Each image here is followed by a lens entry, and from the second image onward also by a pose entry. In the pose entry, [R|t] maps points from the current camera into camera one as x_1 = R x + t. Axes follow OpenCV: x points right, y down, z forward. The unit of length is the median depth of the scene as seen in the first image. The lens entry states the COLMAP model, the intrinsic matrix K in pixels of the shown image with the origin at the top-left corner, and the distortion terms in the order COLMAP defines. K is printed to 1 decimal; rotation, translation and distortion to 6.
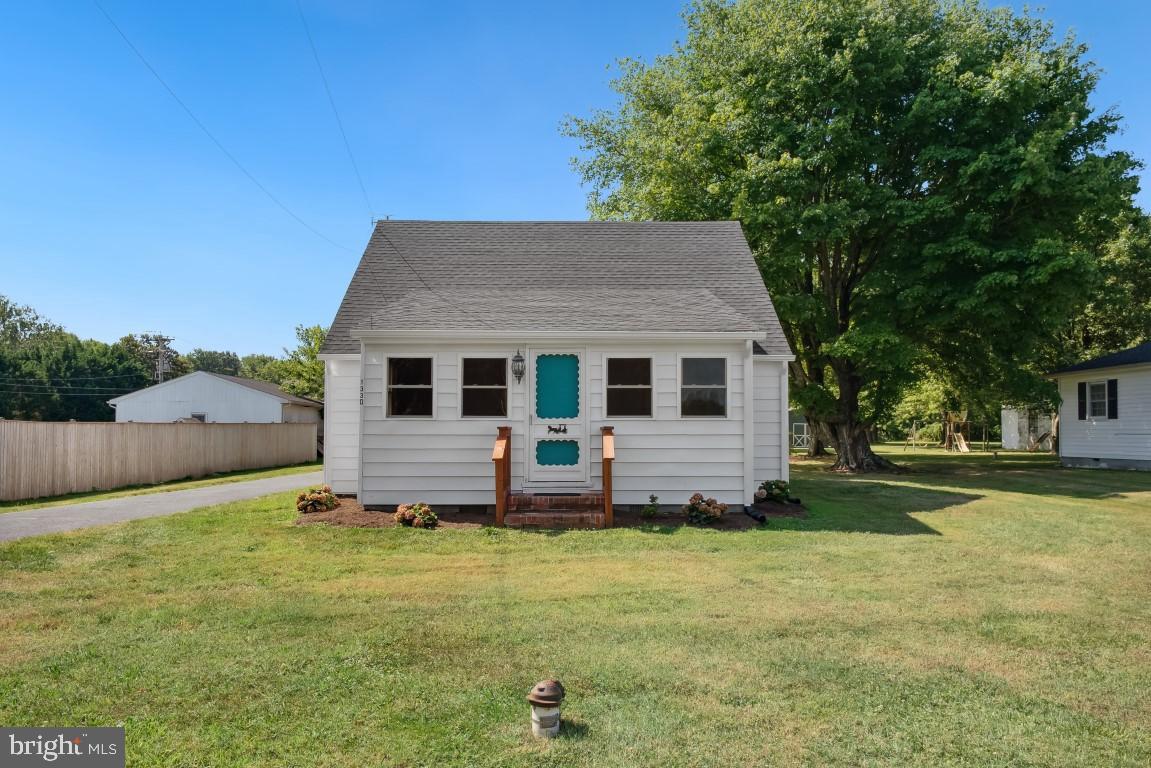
lens RADIAL K [[767.1, 0, 578.1], [0, 767.1, 405.6], [0, 0, 1]] dist [-0.004830, -0.002080]
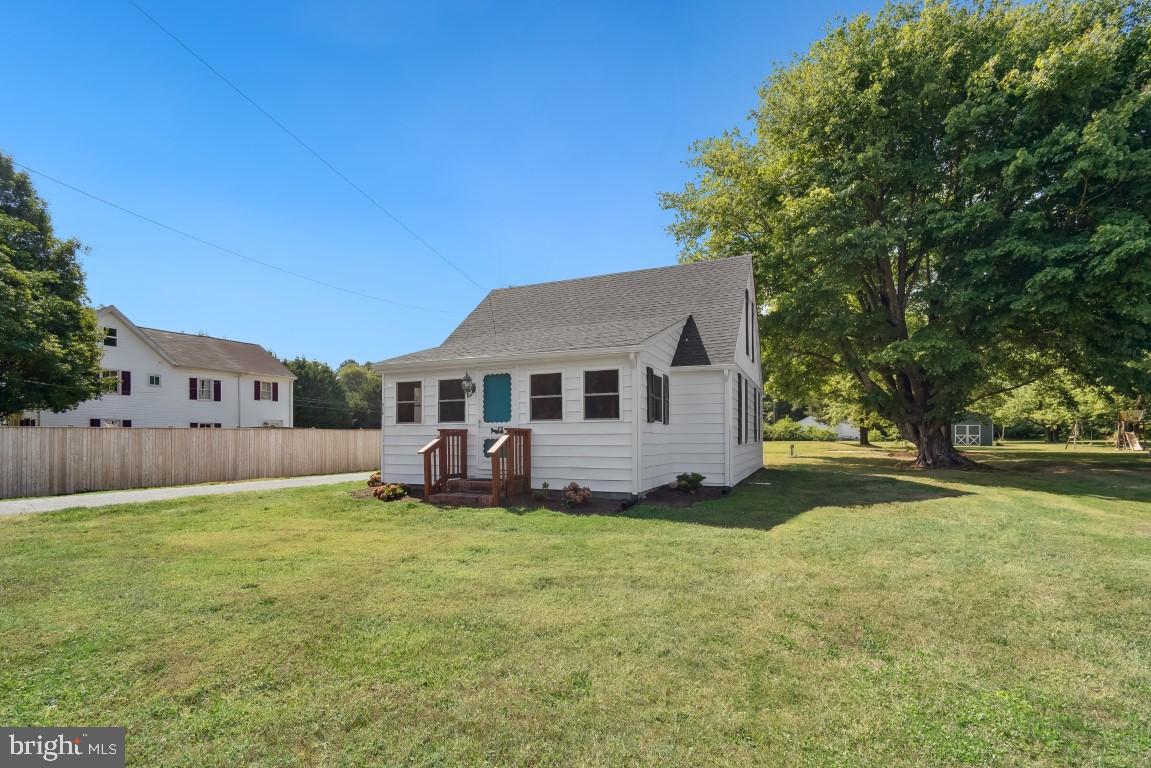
lens RADIAL K [[519.6, 0, 578.1], [0, 519.6, 428.6], [0, 0, 1]] dist [-0.001777, 0.000584]
pose [[0.911107, -0.010944, -0.412024, 0.274345], [0.020360, 0.999622, 0.018469, 0.008005], [0.411666, -0.025216, 0.910986, 0.140080]]
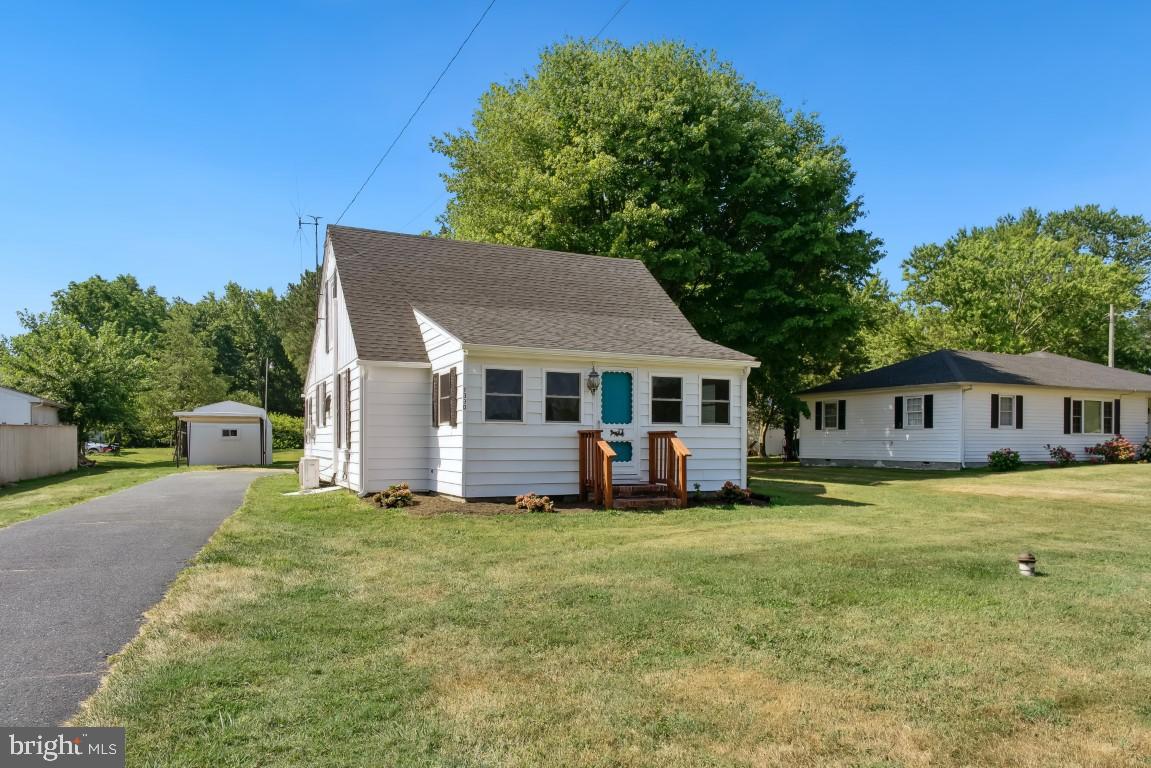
lens RADIAL K [[778.3, 0, 574.9], [0, 778.3, 438.0], [0, 0, 1]] dist [0.000733, -0.000266]
pose [[0.914236, 0.004959, 0.405151, -0.347599], [-0.017678, 0.999461, 0.027657, 0.003454], [-0.404796, -0.032447, 0.913831, -0.068118]]
